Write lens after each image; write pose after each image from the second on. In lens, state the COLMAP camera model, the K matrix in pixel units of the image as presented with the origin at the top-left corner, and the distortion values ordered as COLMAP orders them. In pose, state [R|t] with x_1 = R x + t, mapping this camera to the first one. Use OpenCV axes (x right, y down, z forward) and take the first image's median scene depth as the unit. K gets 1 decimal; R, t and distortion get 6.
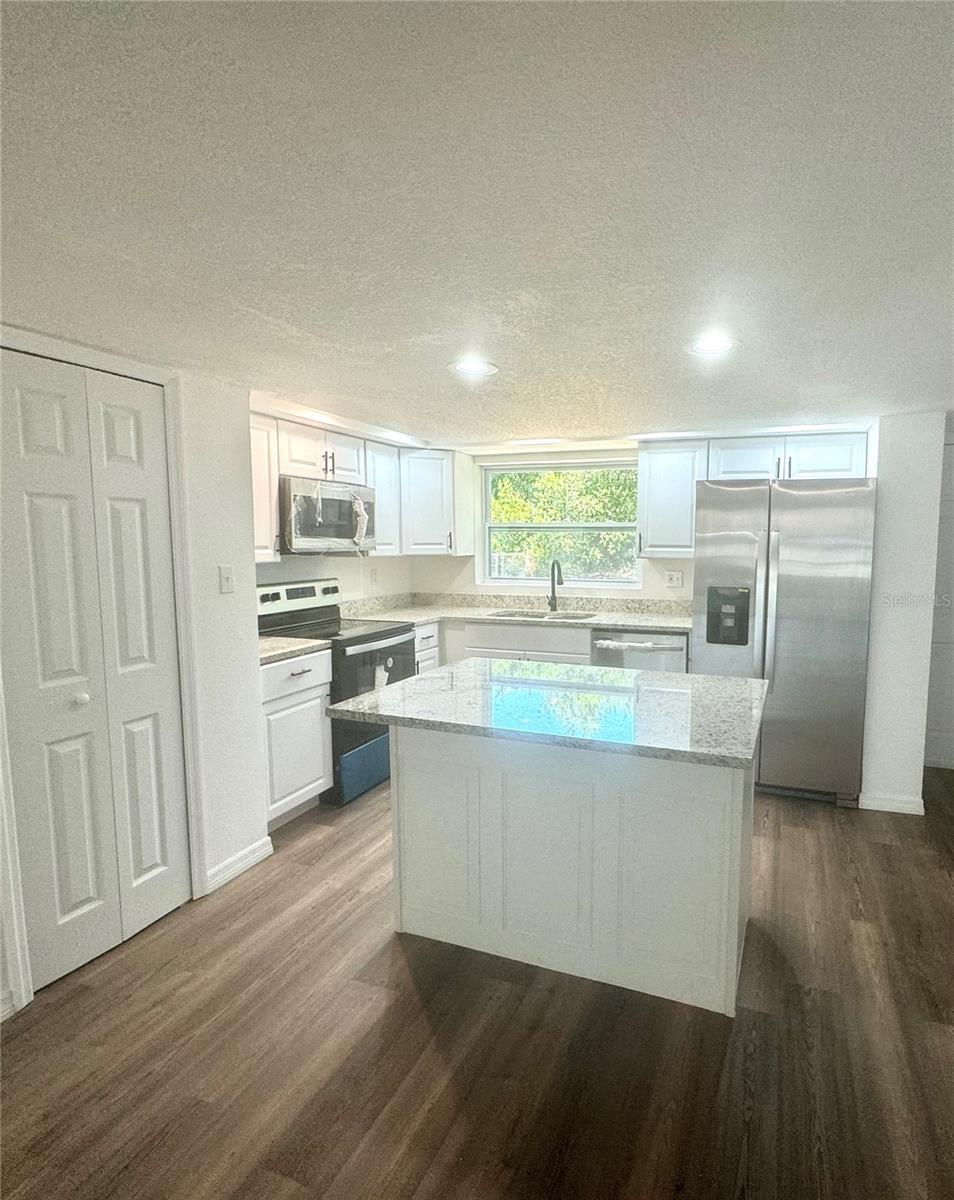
lens RADIAL K [[642.0, 0, 554.7], [0, 642.0, 602.9], [0, 0, 1]] dist [0.000421, 0.000016]
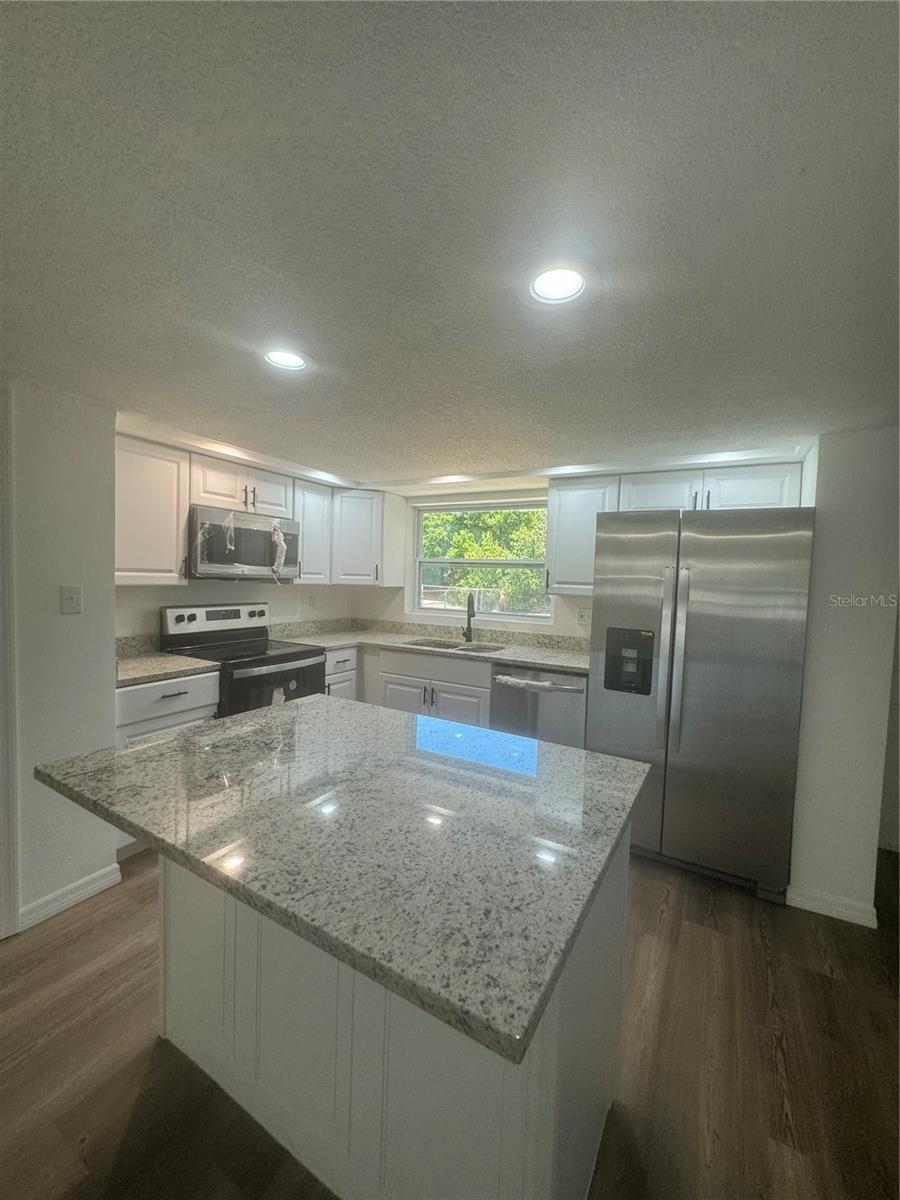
lens RADIAL K [[479.1, 0, 450.0], [0, 479.1, 600.0], [0, 0, 1]] dist [0.000106, -0.000044]
pose [[0.983939, 0.037281, -0.174566, 0.128255], [-0.046577, 0.997689, -0.049461, -0.018985], [0.172318, 0.056797, 0.983402, 0.270212]]
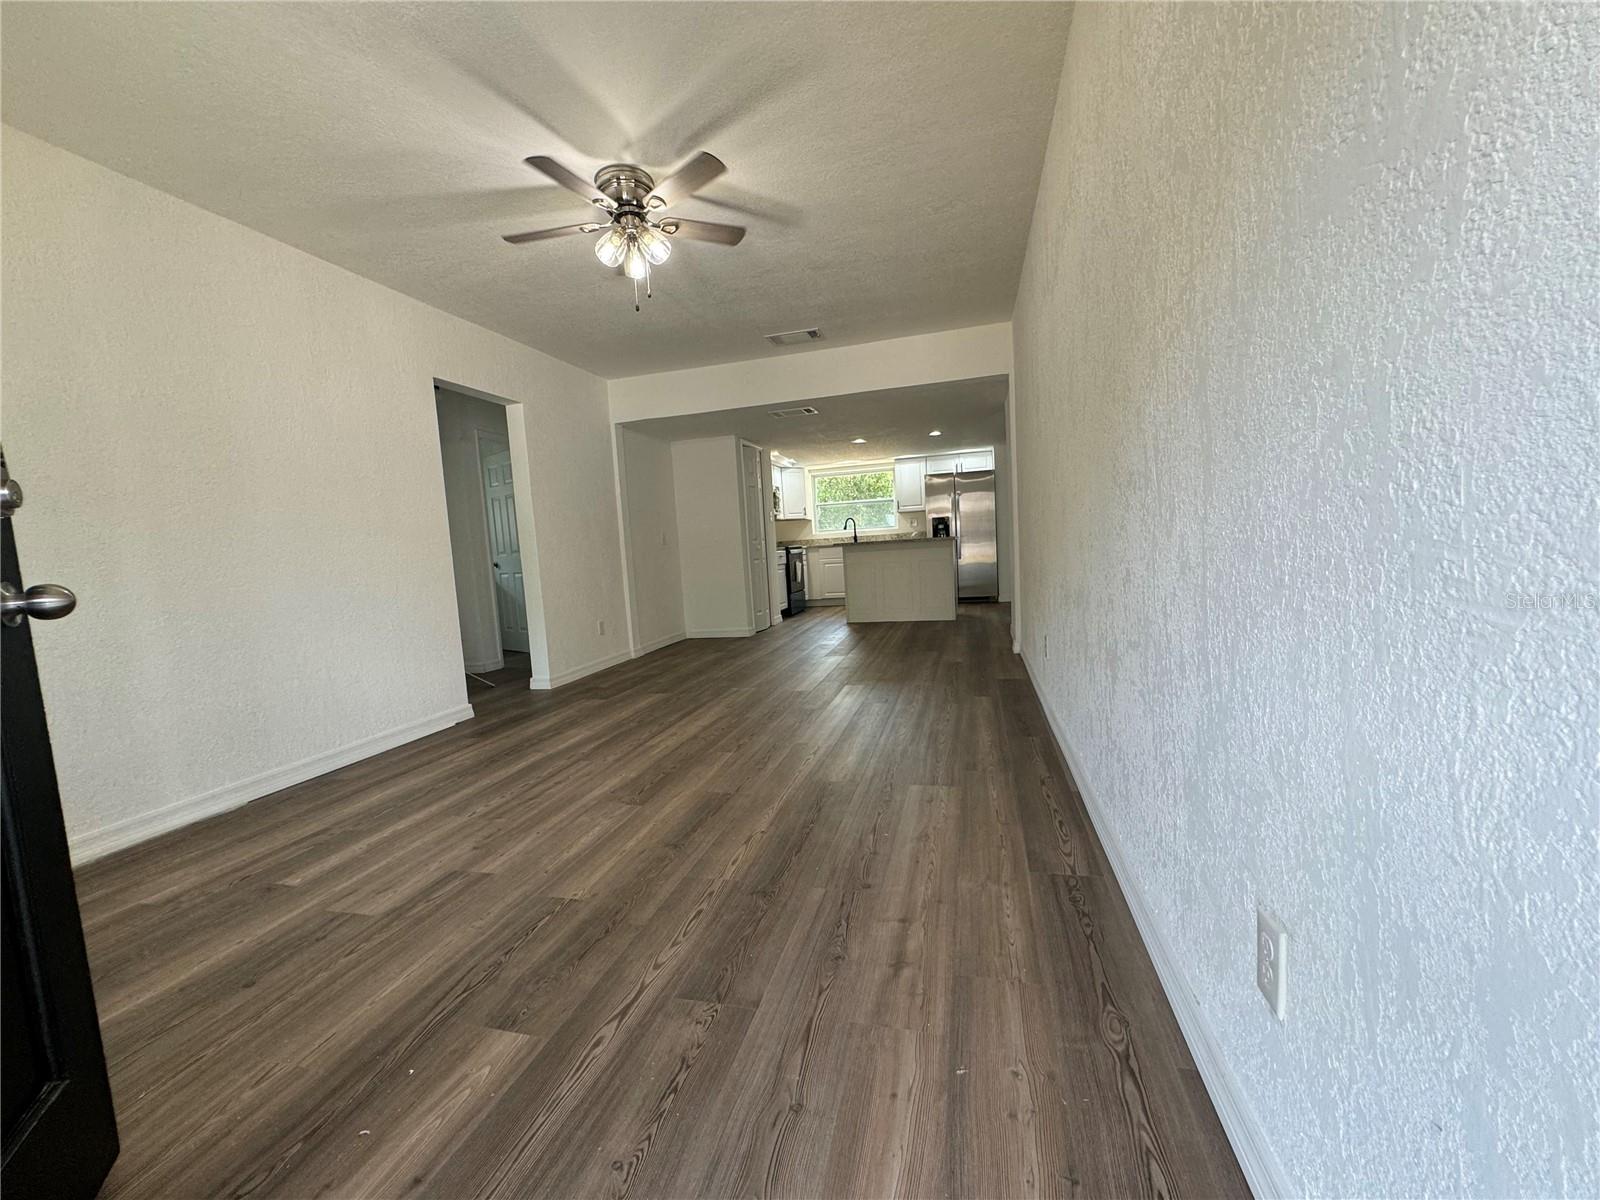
lens RADIAL K [[632.9, 0, 800.0], [0, 632.9, 600.0], [0, 0, 1]] dist [0.001018, -0.000005]
pose [[0.994672, -0.070072, 0.075610, -0.433074], [0.071625, 0.997269, -0.018024, 0.274524], [-0.074140, 0.023344, 0.996975, -1.262571]]
